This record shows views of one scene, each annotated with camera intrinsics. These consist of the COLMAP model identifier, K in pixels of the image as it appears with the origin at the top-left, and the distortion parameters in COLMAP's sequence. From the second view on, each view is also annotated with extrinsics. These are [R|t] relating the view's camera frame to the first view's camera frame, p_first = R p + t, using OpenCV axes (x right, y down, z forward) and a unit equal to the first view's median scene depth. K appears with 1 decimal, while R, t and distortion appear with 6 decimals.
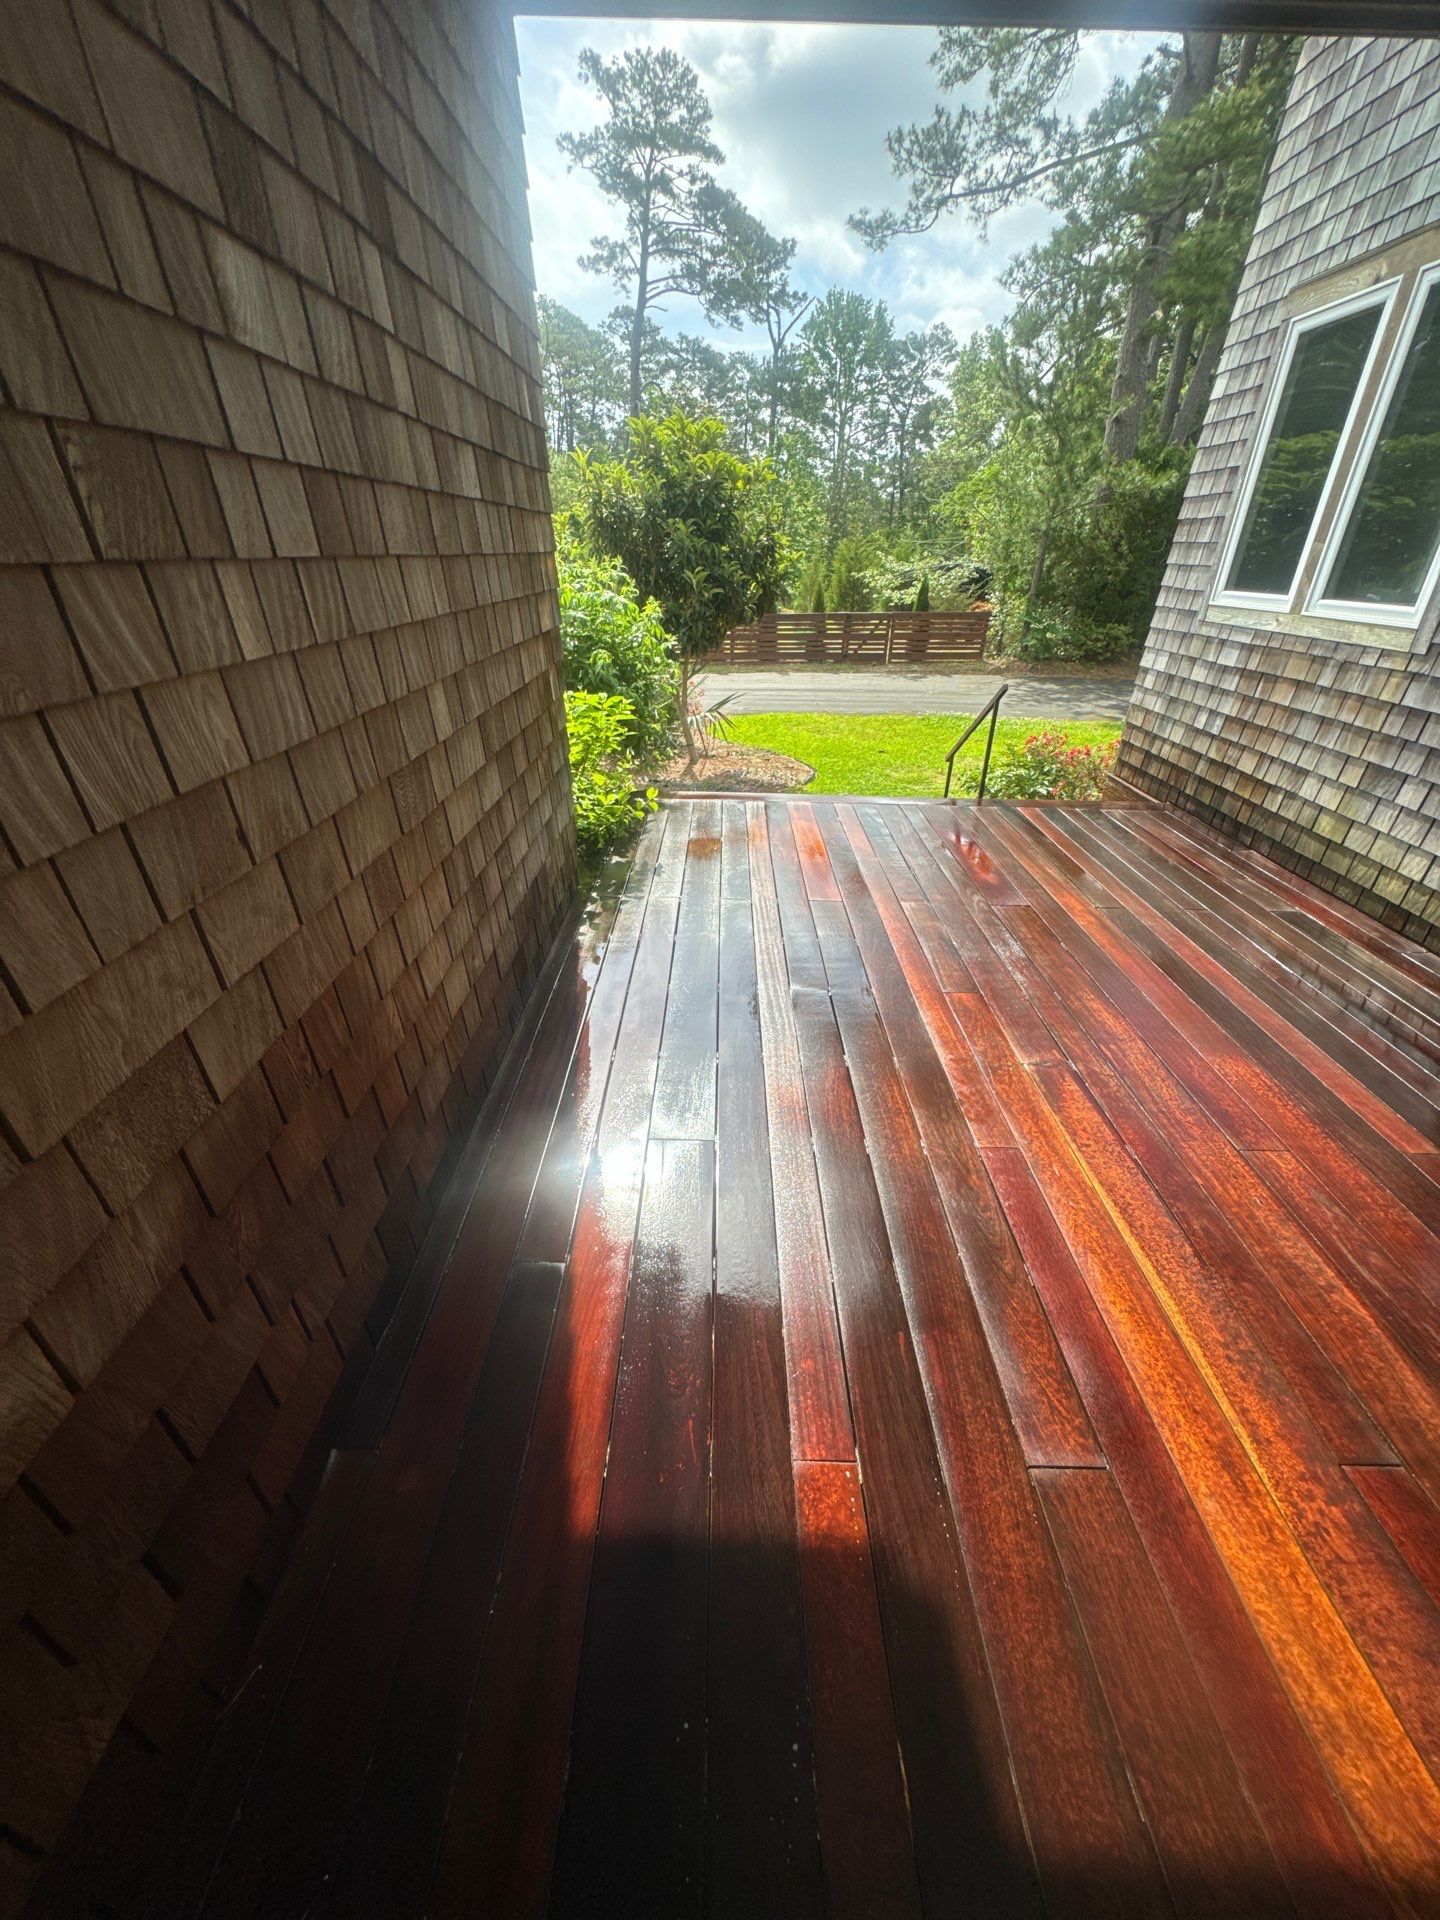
lens RADIAL K [[760.6, 0, 720.0], [0, 760.6, 960.0], [0, 0, 1]] dist [0.000206, -0.000617]
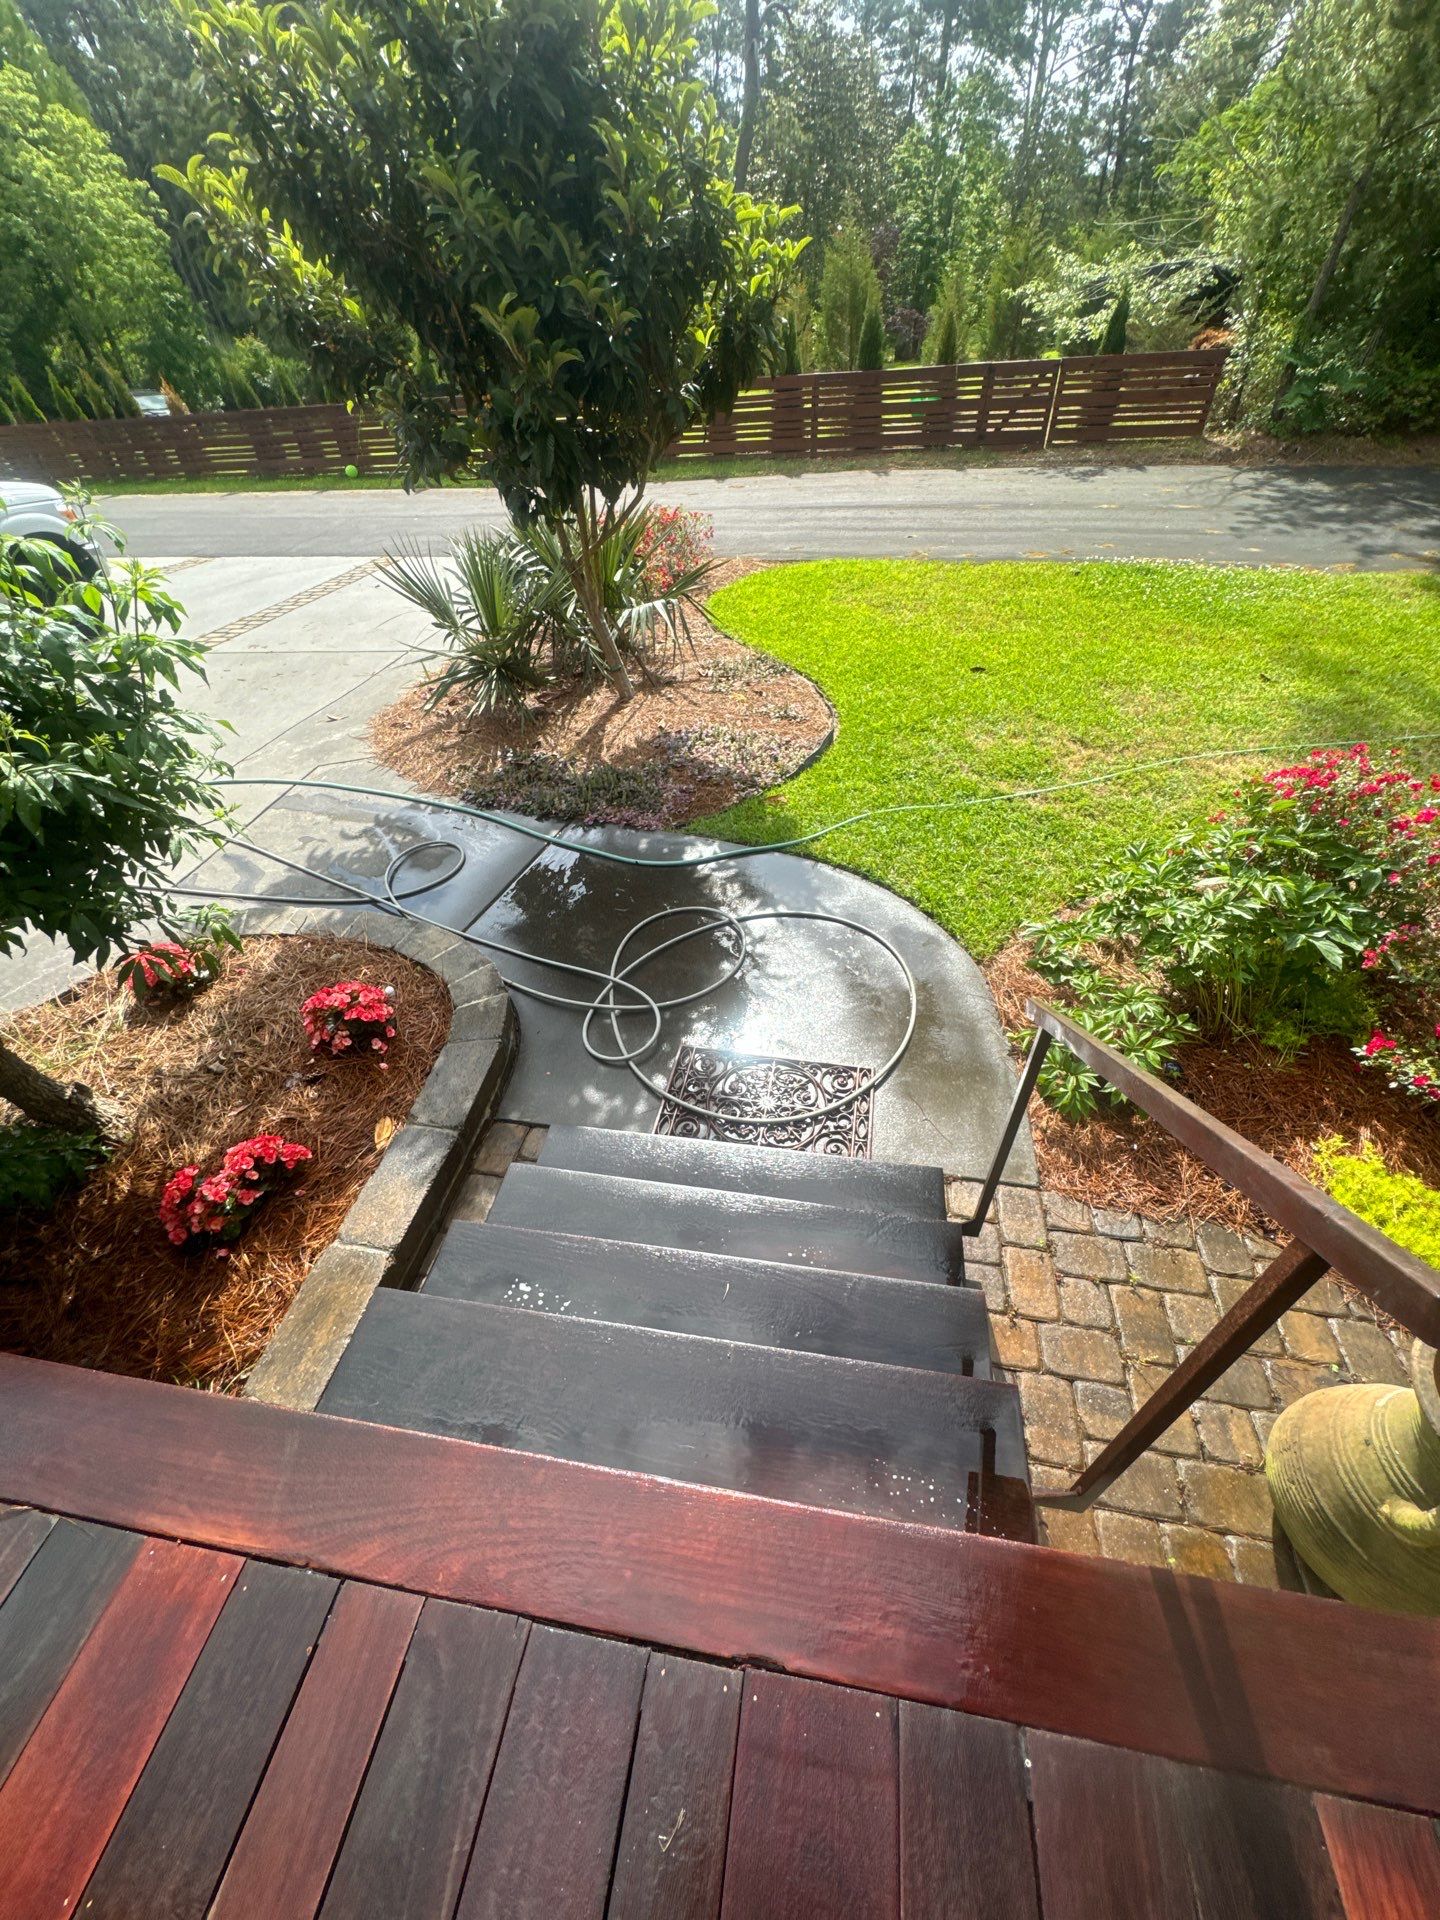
lens RADIAL K [[760.6, 0, 720.0], [0, 760.6, 960.0], [0, 0, 1]] dist [0.000206, -0.000617]
pose [[0.986614, 0.061609, -0.150987, 0.067074], [-0.024388, 0.971219, 0.236937, -0.105159], [0.161239, -0.230083, 0.959721, 0.213134]]
